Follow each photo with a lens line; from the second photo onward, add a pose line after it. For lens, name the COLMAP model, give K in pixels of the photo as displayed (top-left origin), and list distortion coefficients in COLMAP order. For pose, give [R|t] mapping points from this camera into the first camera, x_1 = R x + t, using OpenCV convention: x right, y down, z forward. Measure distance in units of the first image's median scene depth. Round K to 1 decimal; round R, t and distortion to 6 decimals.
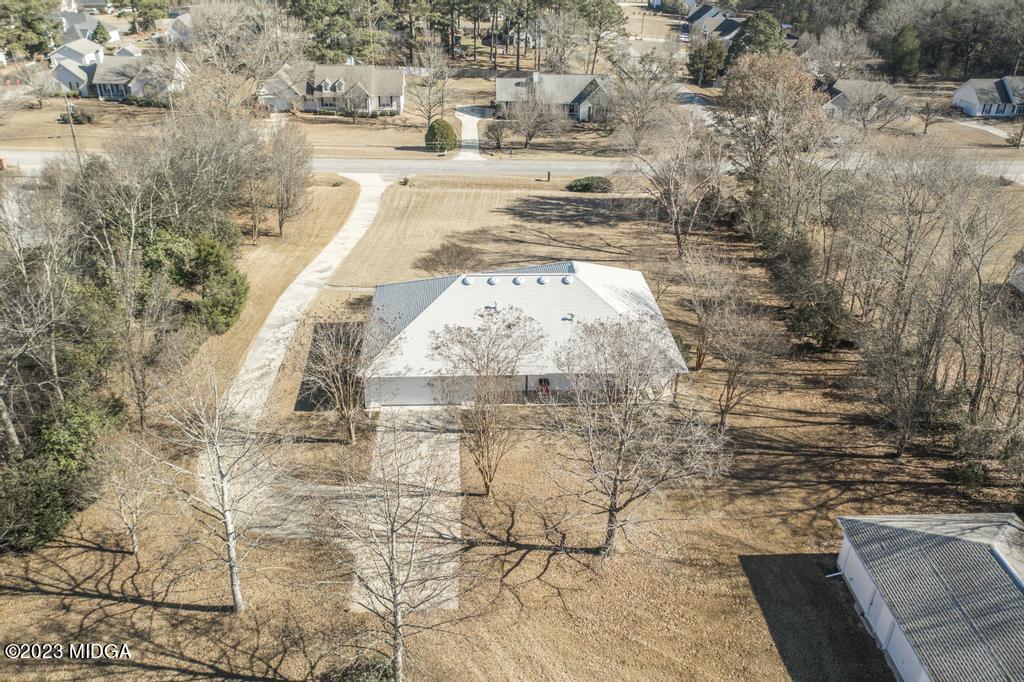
lens RADIAL K [[801.0, 0, 512.0], [0, 801.0, 341.0], [0, 0, 1]] dist [-0.011286, 0.001542]
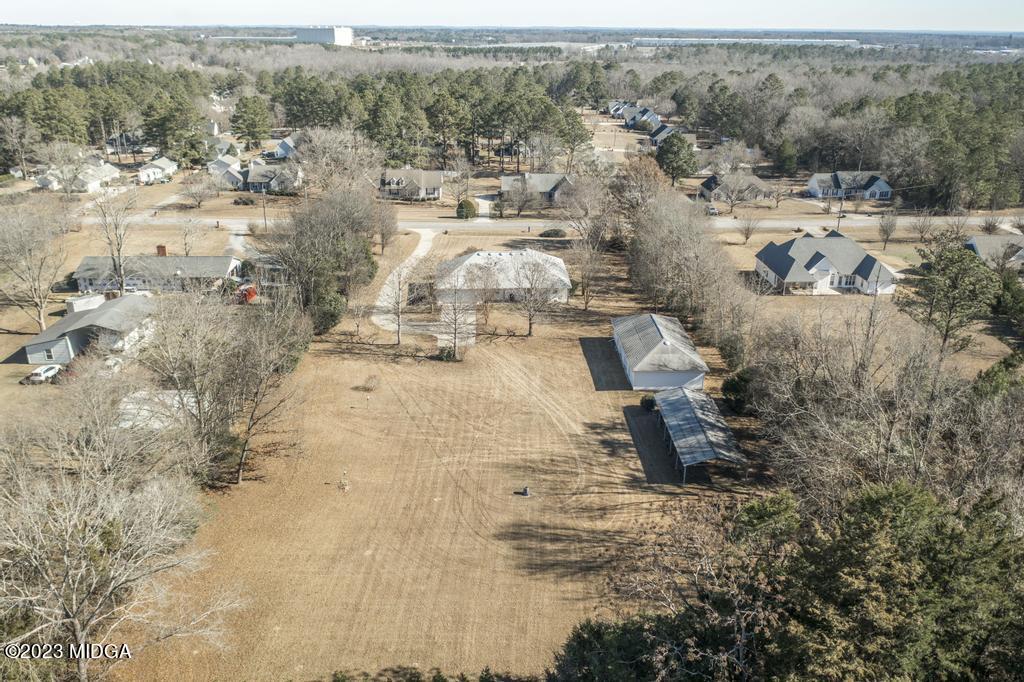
lens RADIAL K [[798.0, 0, 512.0], [0, 798.0, 341.0], [0, 0, 1]] dist [-0.011447, 0.000758]
pose [[0.999693, -0.006034, -0.024022, 0.042336], [0.002990, 0.992180, -0.124777, 0.212077], [0.024587, 0.124667, 0.991894, -0.578135]]
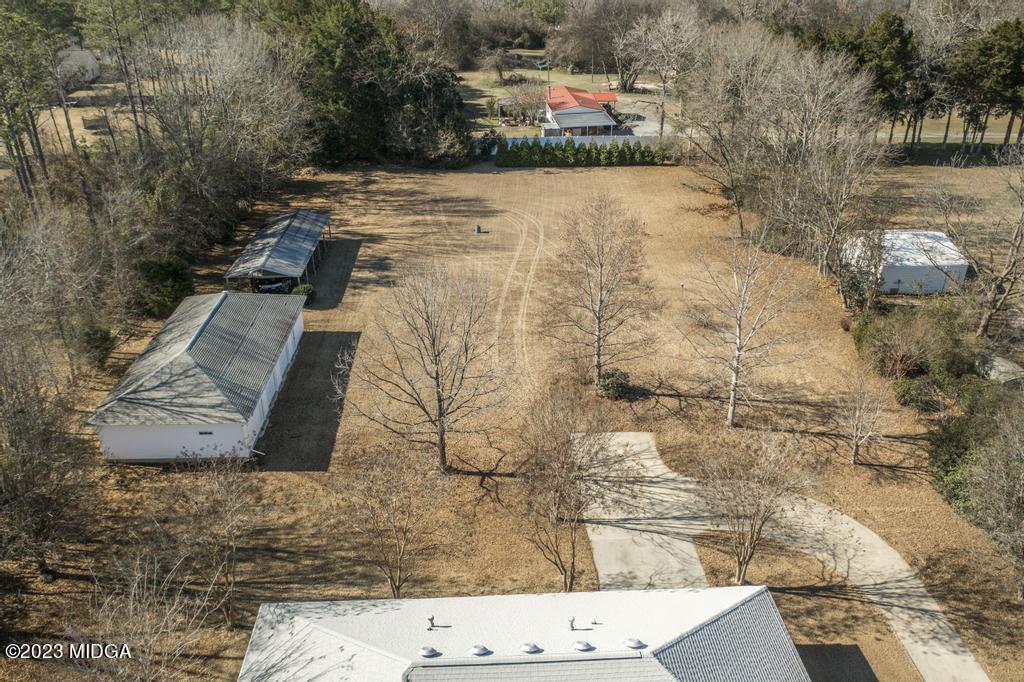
lens RADIAL K [[825.7, 0, 513.7], [0, 825.7, 320.5], [0, 0, 1]] dist [-0.005034, -0.009266]
pose [[-0.999715, -0.021322, -0.010779, 0.013288], [-0.021295, 0.590639, 0.806655, -0.274333], [-0.010833, 0.806654, -0.590925, 0.522024]]
